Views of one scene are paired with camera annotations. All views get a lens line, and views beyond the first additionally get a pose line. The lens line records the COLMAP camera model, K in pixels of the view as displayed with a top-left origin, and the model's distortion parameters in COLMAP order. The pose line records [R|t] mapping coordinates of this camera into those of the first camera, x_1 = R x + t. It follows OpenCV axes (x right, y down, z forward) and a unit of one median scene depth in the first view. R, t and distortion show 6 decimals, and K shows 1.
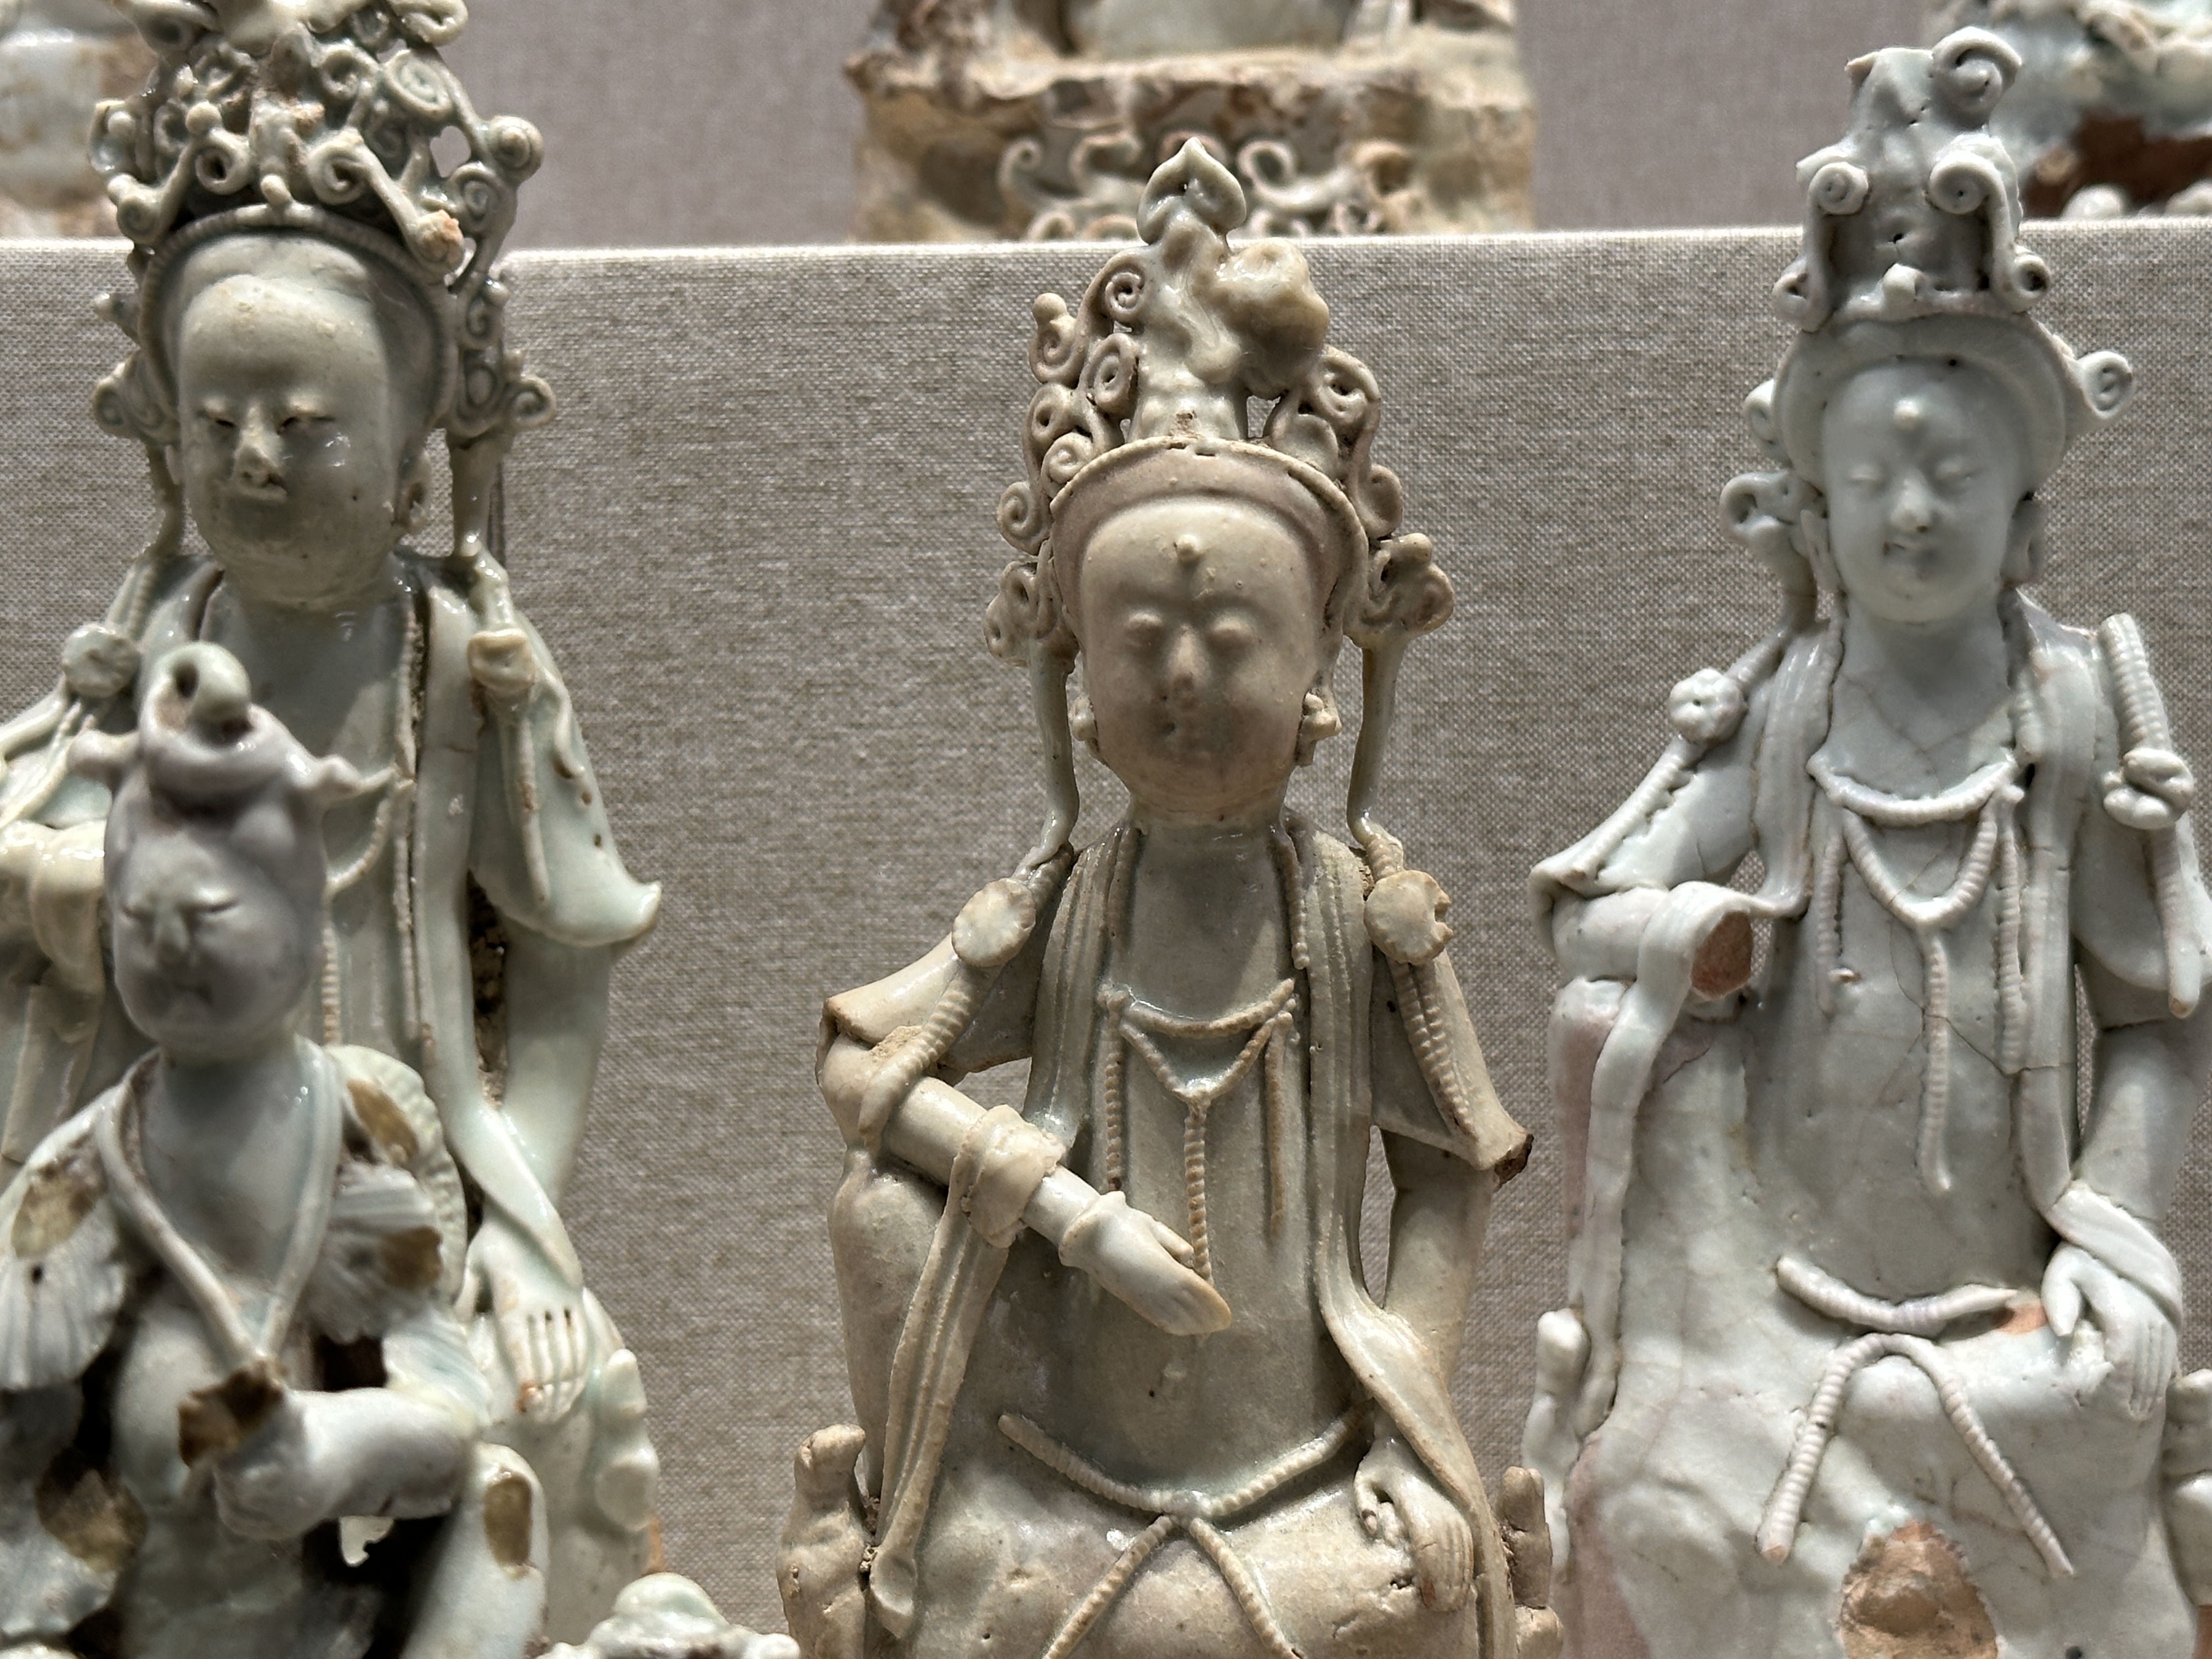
lens RADIAL K [[3690.8, 0, 1105.8], [0, 3690.8, 830.1], [0, 0, 1]] dist [0.108745, 0.000000]
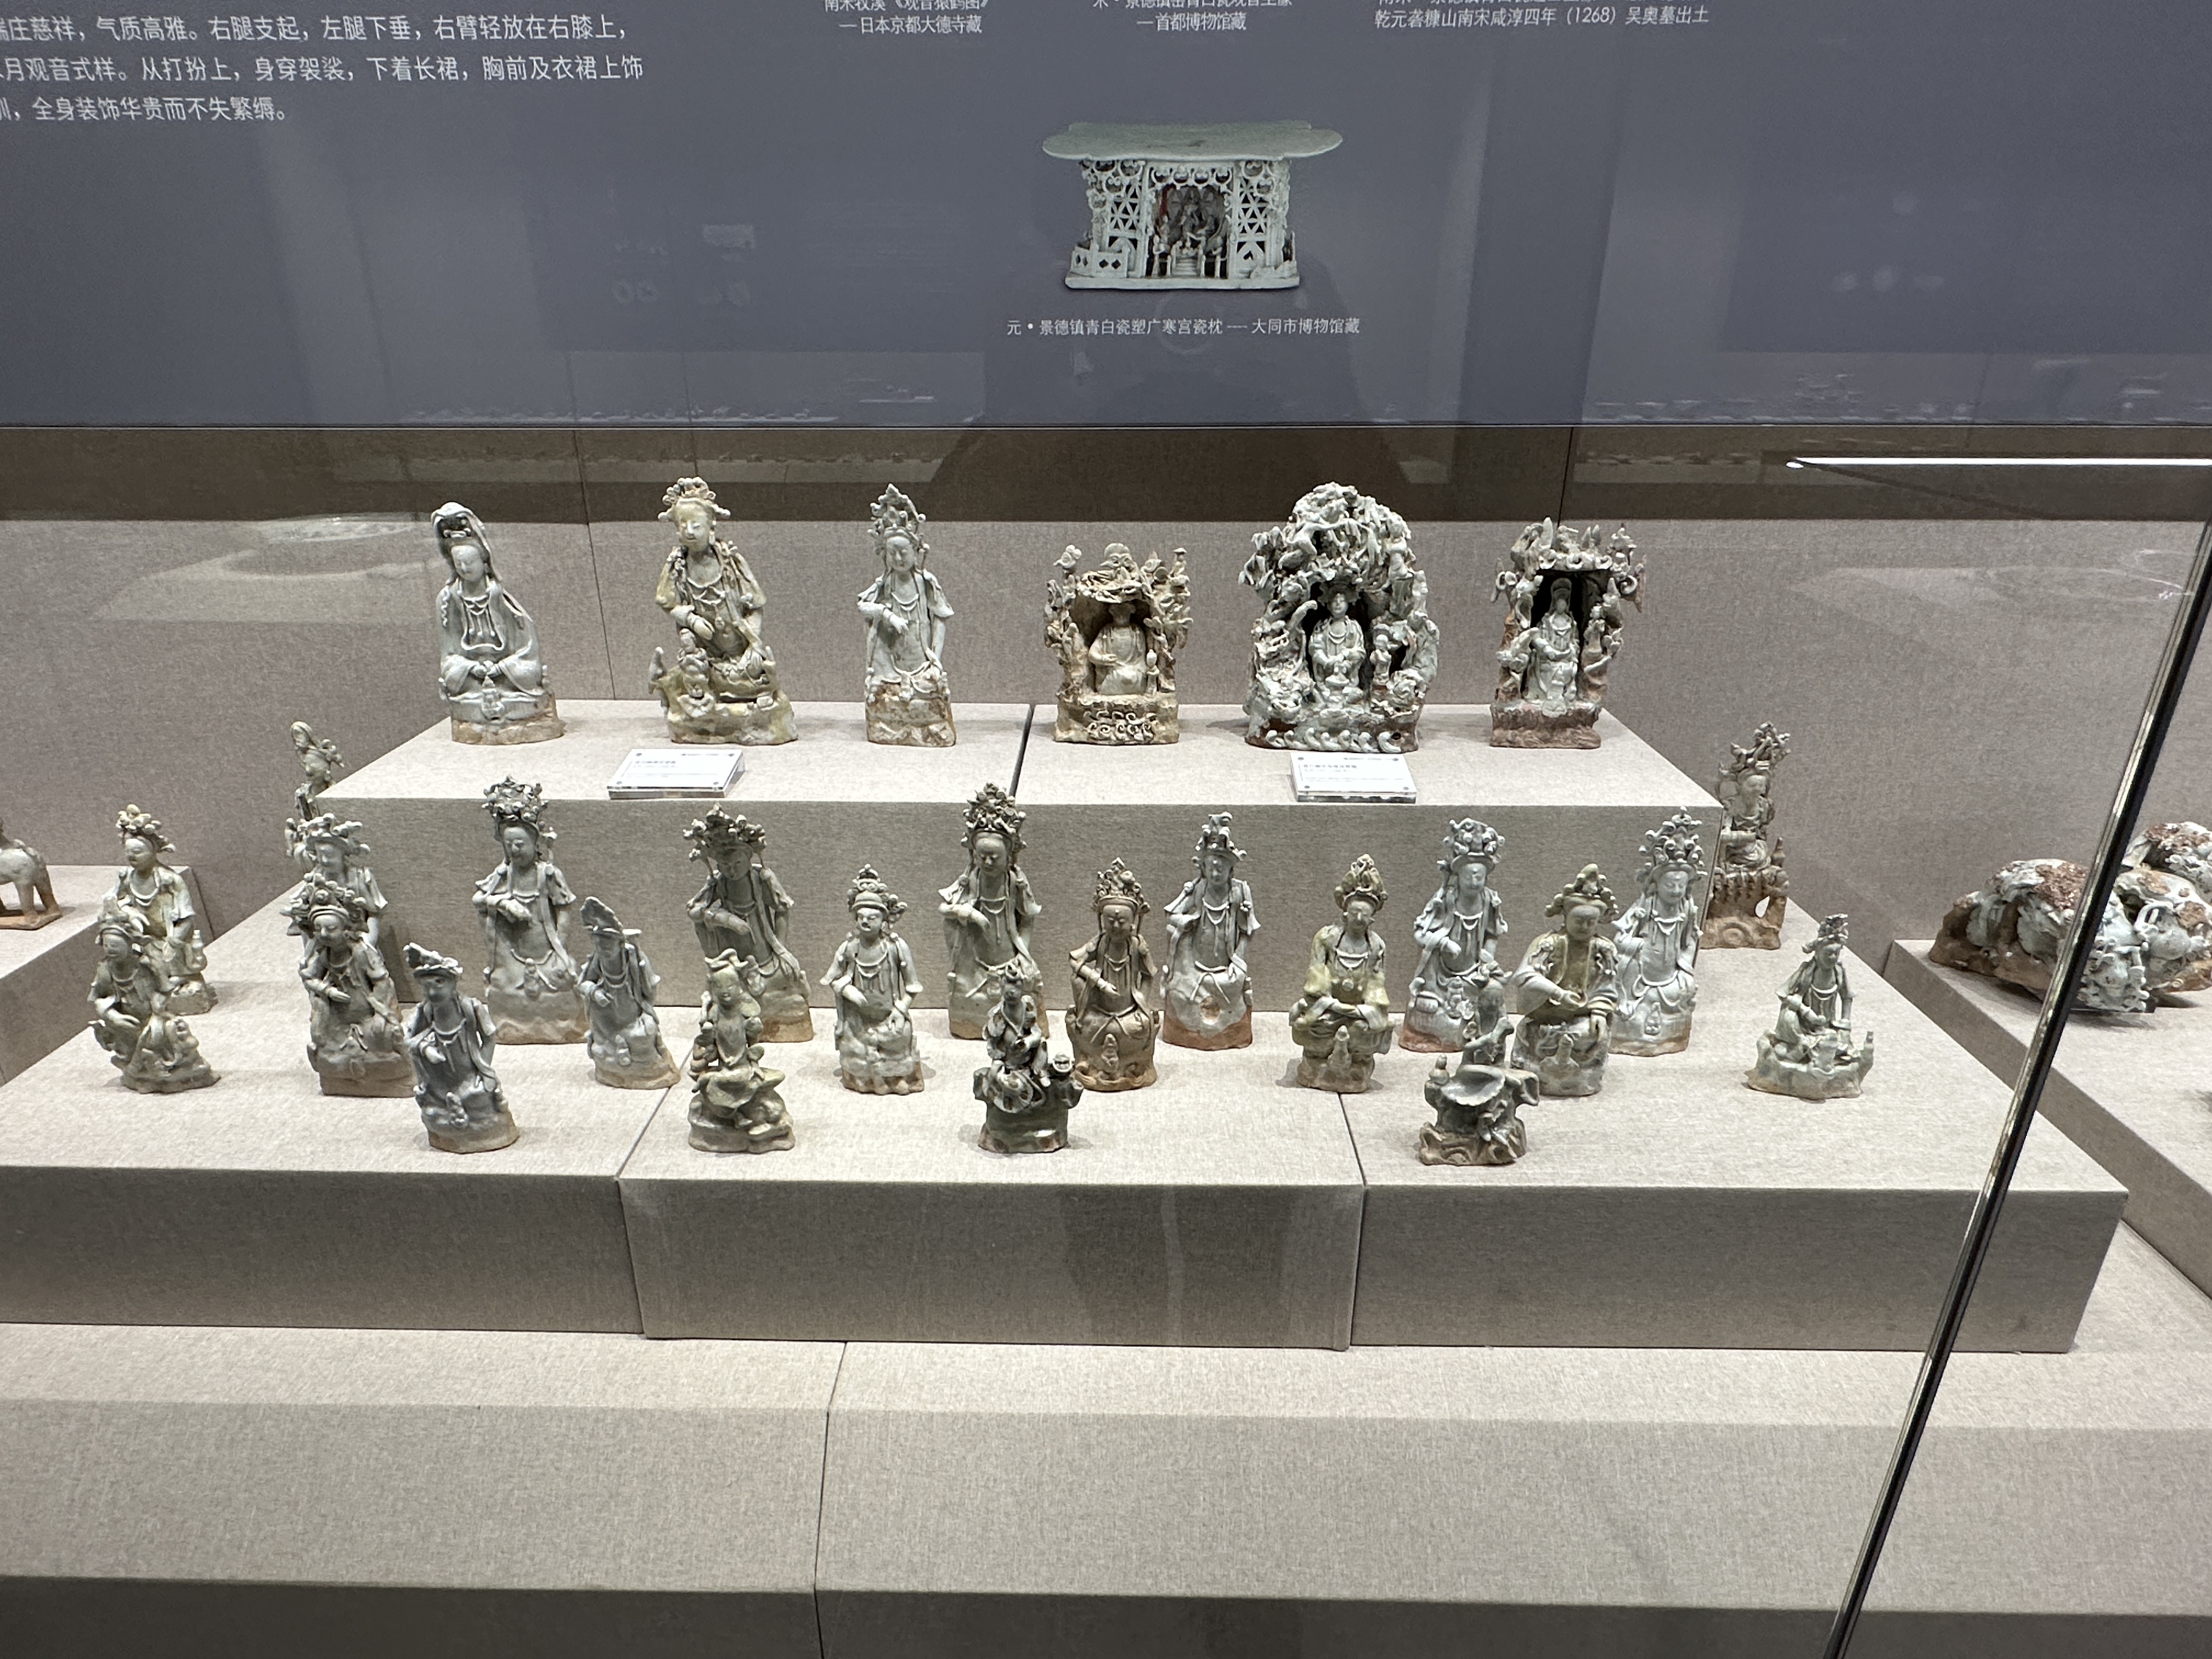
lens RADIAL K [[1191.8, 0, 1083.2], [0, 1191.8, 832.0], [0, 0, 1]] dist [-0.005267, 0.009381]
pose [[0.999987, 0.004948, 0.000865, -0.045503], [-0.004957, 0.944173, 0.329414, -0.926184], [0.000813, -0.329414, 0.944185, -1.180121]]
